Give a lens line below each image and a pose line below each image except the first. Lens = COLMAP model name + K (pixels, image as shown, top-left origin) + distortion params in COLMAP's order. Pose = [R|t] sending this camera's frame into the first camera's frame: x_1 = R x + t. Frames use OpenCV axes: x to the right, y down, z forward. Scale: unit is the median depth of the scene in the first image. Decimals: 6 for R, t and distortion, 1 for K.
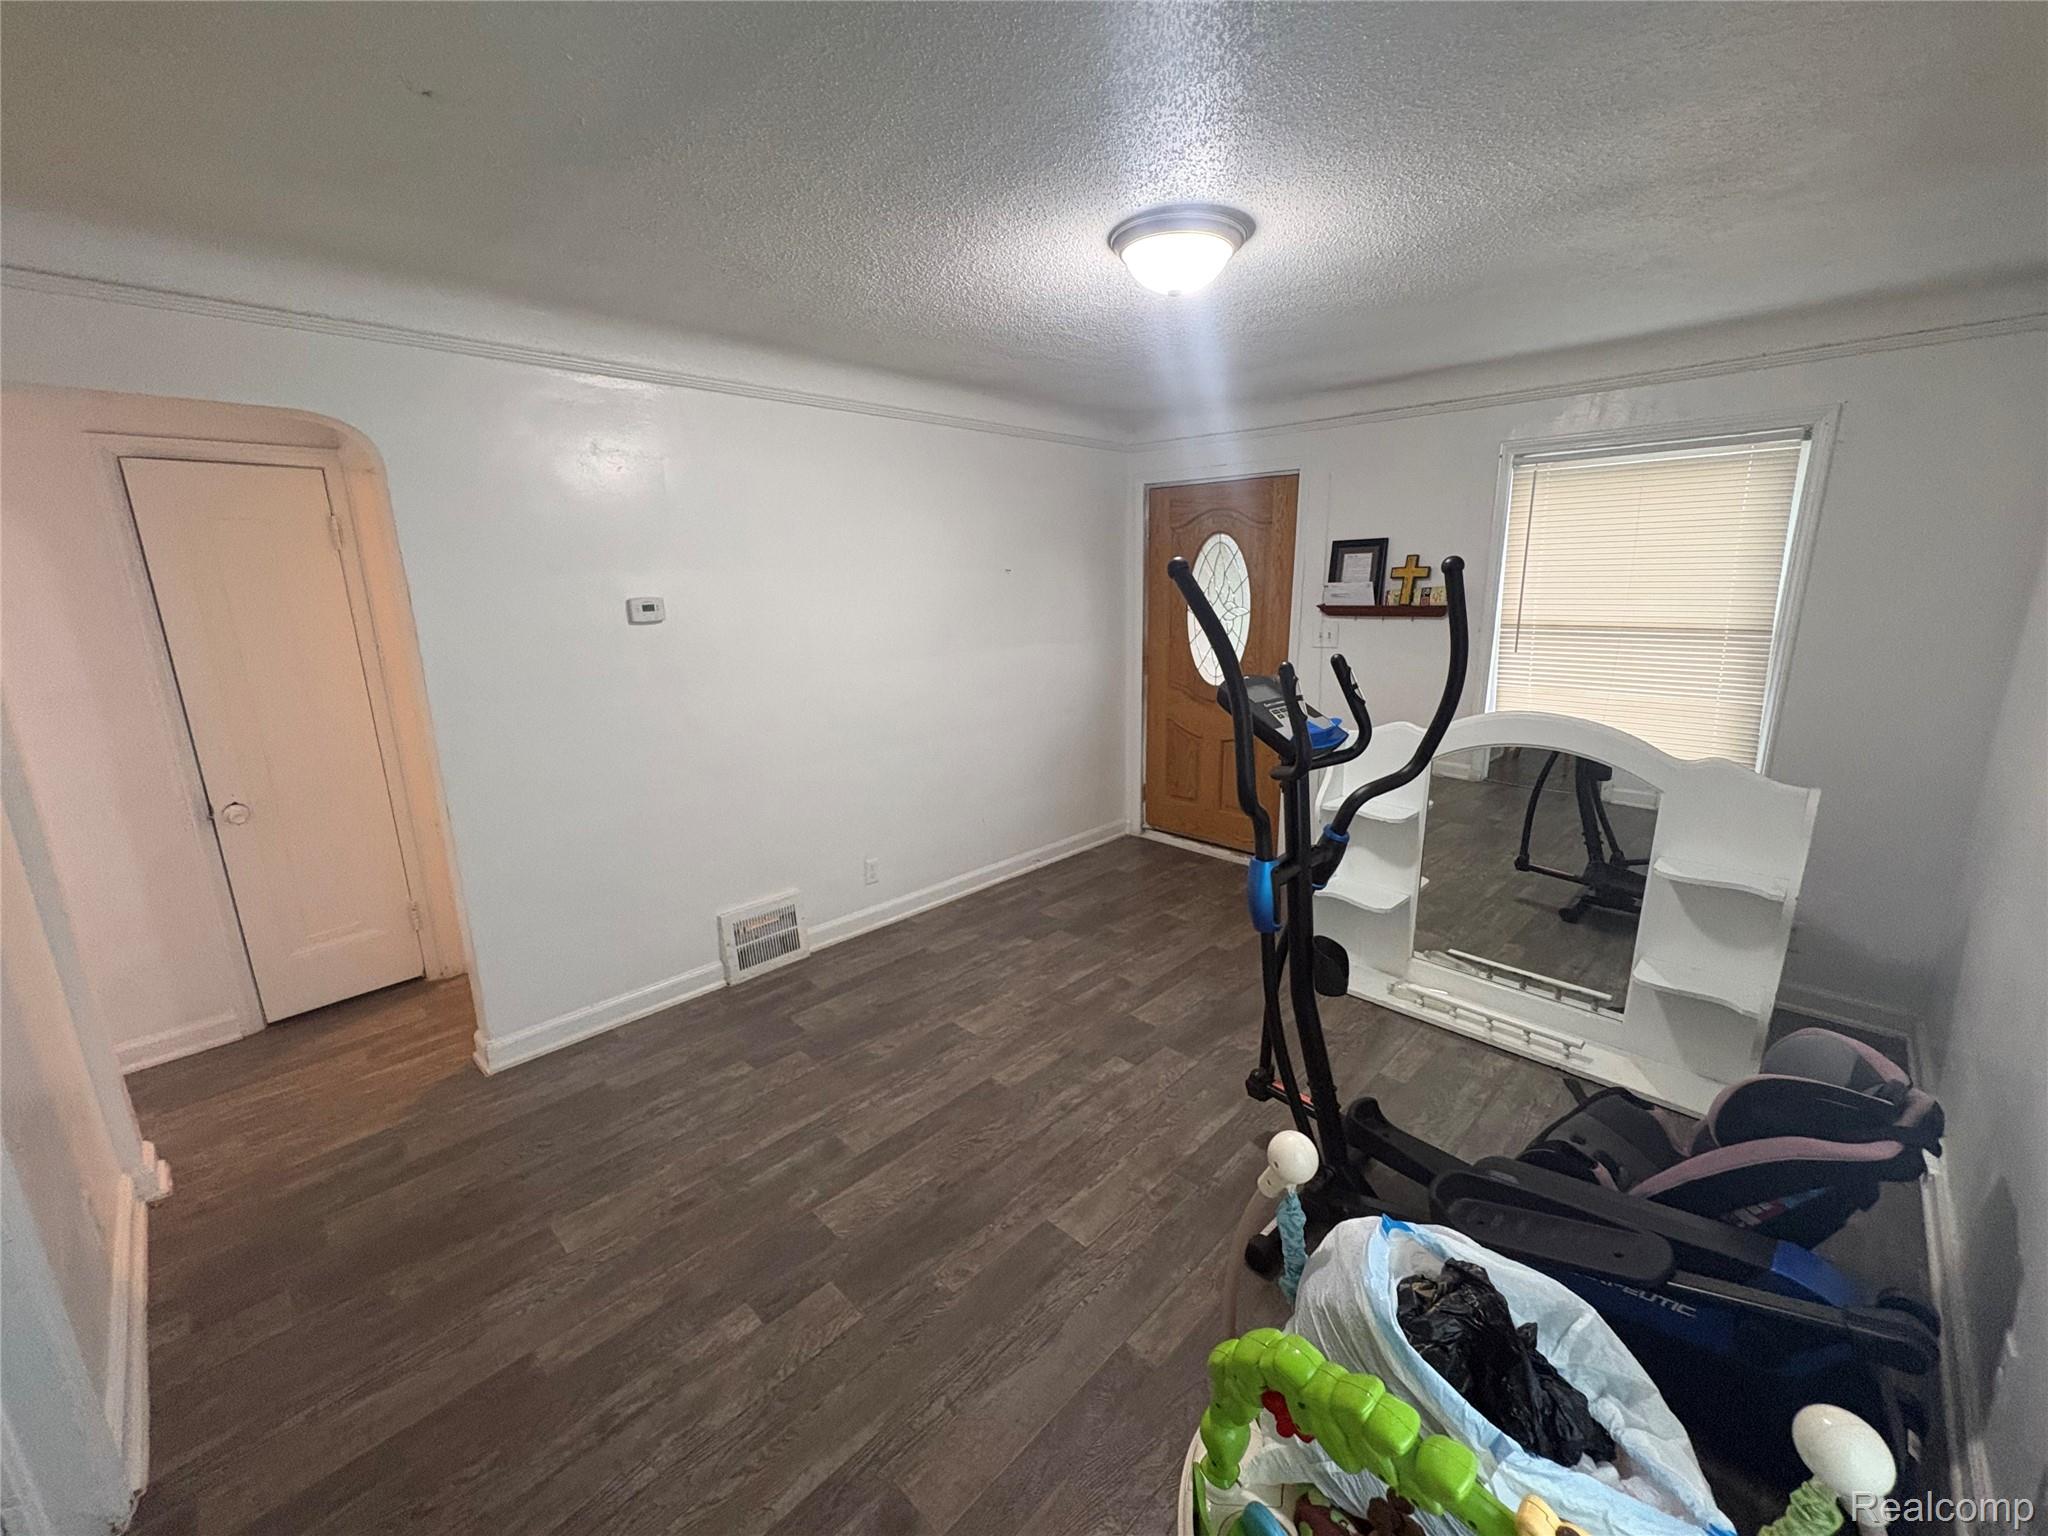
lens RADIAL K [[813.7, 0, 1024.0], [0, 813.7, 768.0], [0, 0, 1]] dist [0.000438, 0.000015]
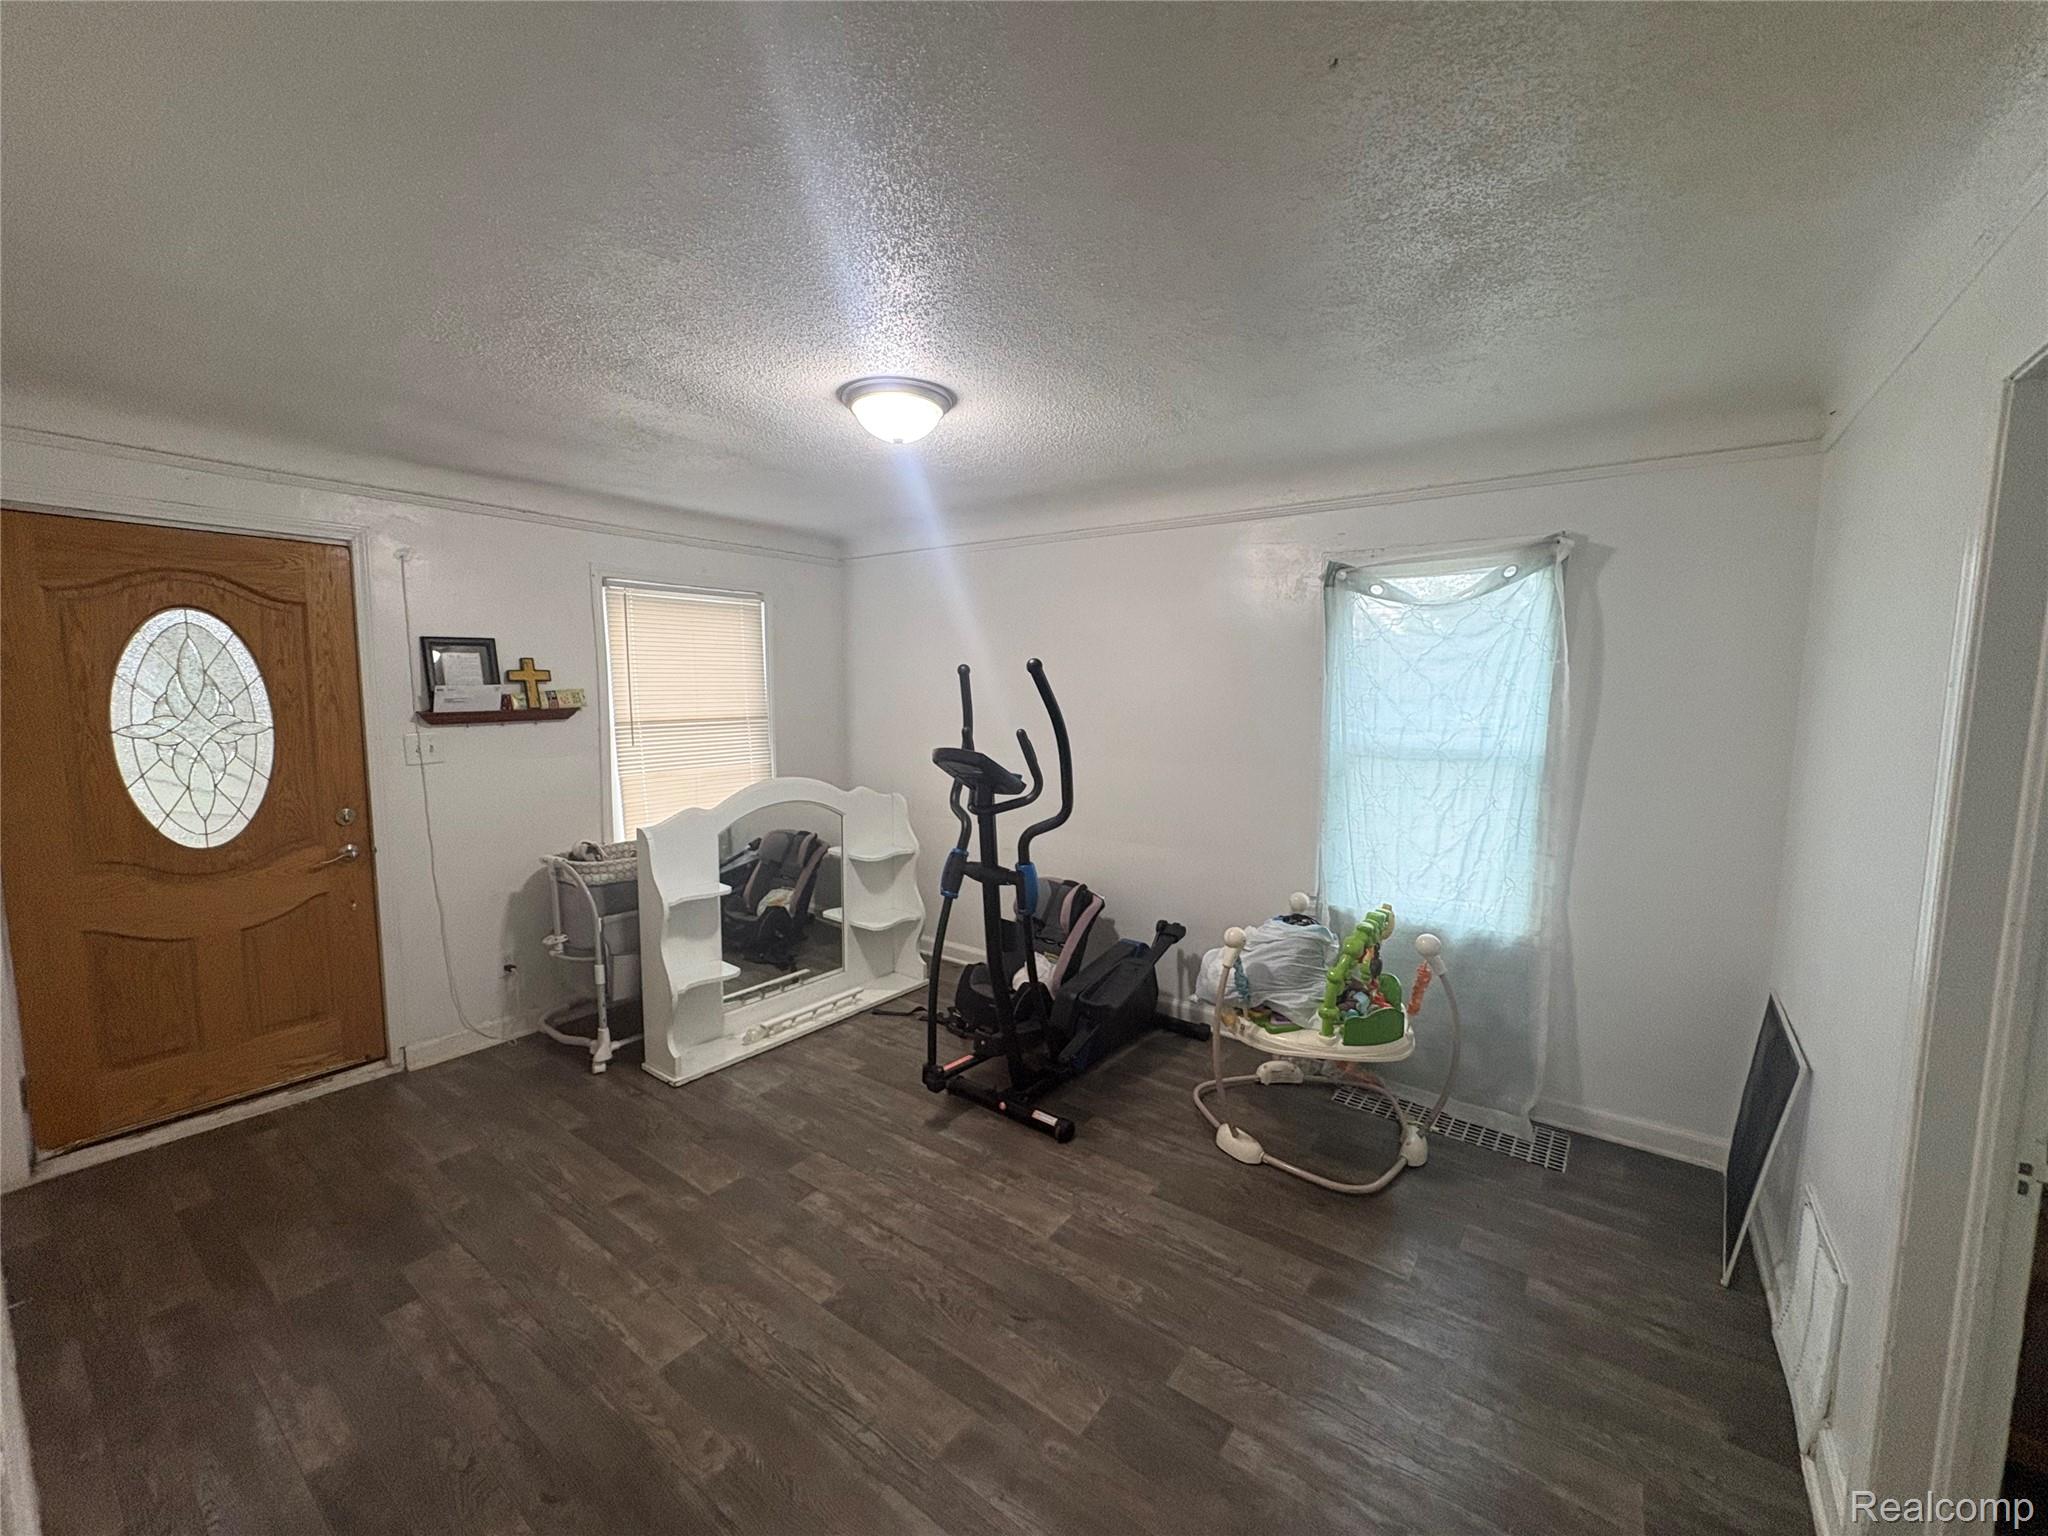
lens RADIAL K [[819.4, 0, 1021.0], [0, 819.4, 766.9], [0, 0, 1]] dist [0.000857, 0.000220]
pose [[-0.136136, -0.085128, 0.987026, -0.700648], [0.230746, 0.966176, 0.115156, -0.137437], [-0.963443, 0.243430, -0.111889, 0.698024]]
